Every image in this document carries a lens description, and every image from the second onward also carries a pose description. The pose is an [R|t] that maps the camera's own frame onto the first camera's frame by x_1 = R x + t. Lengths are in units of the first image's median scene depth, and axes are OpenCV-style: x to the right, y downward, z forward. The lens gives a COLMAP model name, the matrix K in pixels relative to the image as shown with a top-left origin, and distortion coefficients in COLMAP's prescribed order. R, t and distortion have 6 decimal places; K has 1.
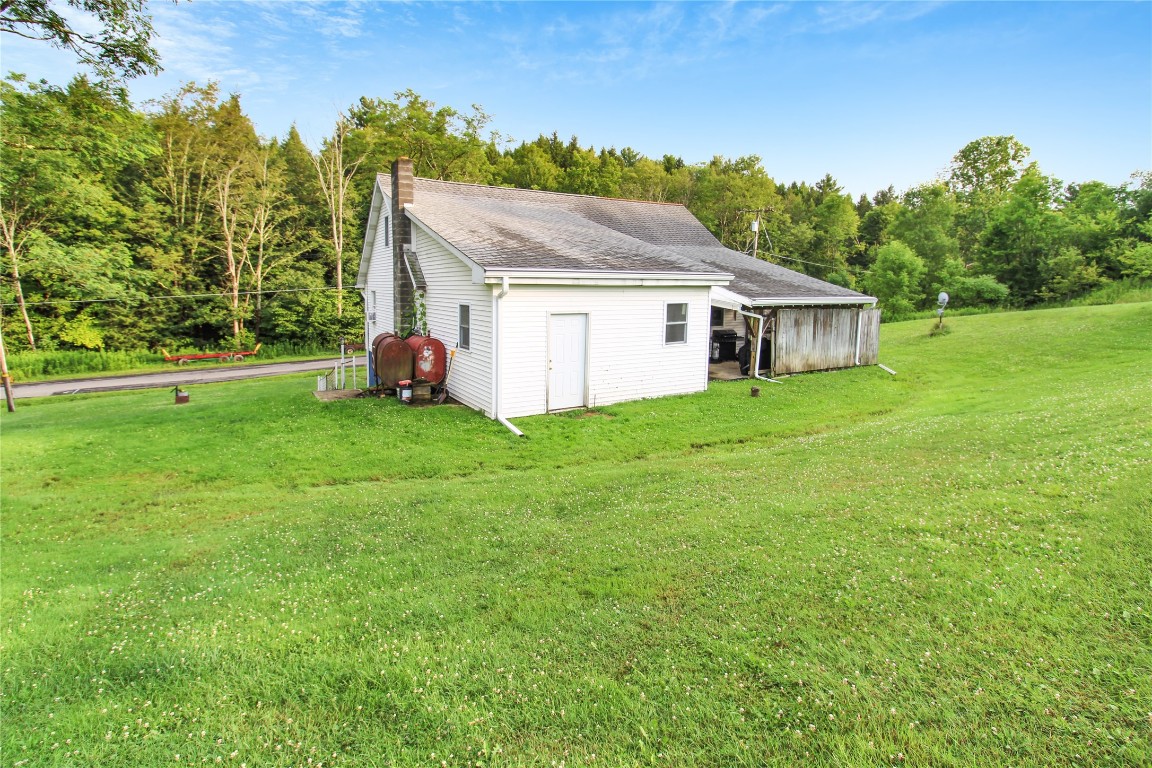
lens RADIAL K [[548.8, 0, 552.4], [0, 548.8, 351.1], [0, 0, 1]] dist [0.007649, -0.013445]
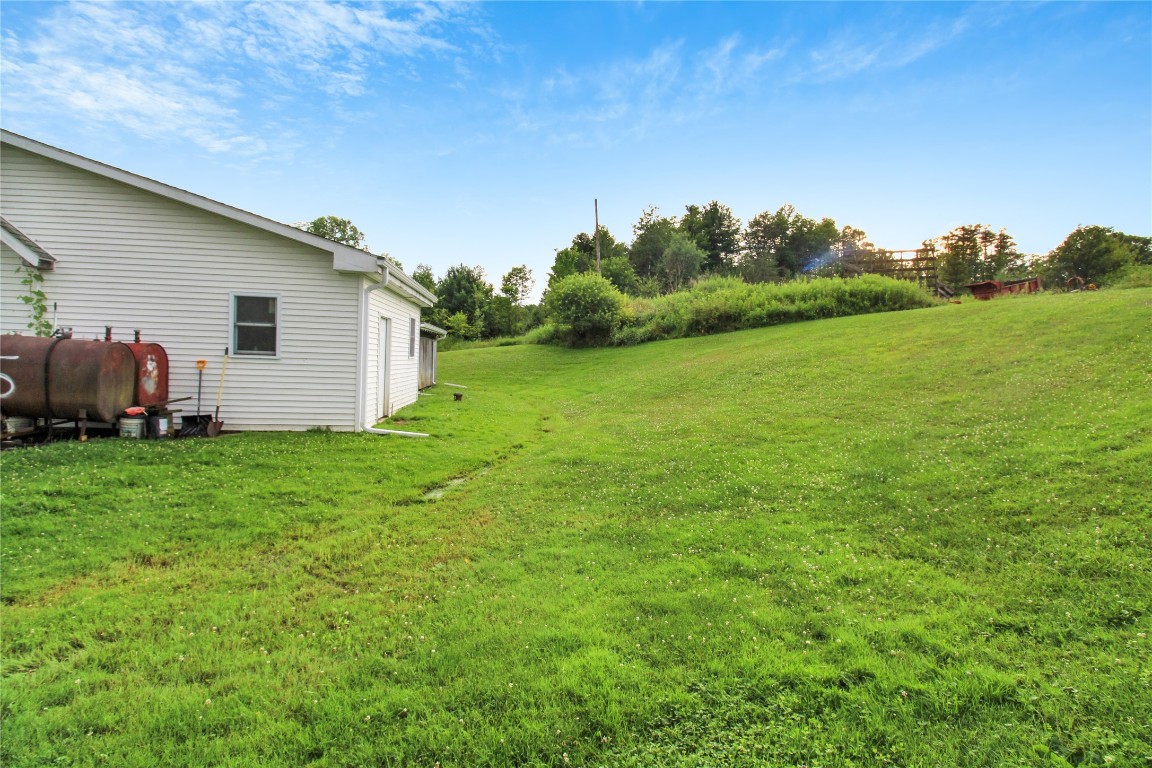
lens RADIAL K [[543.8, 0, 591.8], [0, 543.8, 371.4], [0, 0, 1]] dist [0.009847, -0.016876]
pose [[0.377130, -0.011558, 0.926088, -0.622243], [0.072066, 0.997257, -0.016901, 0.058779], [-0.923352, 0.073114, 0.376928, 0.266090]]
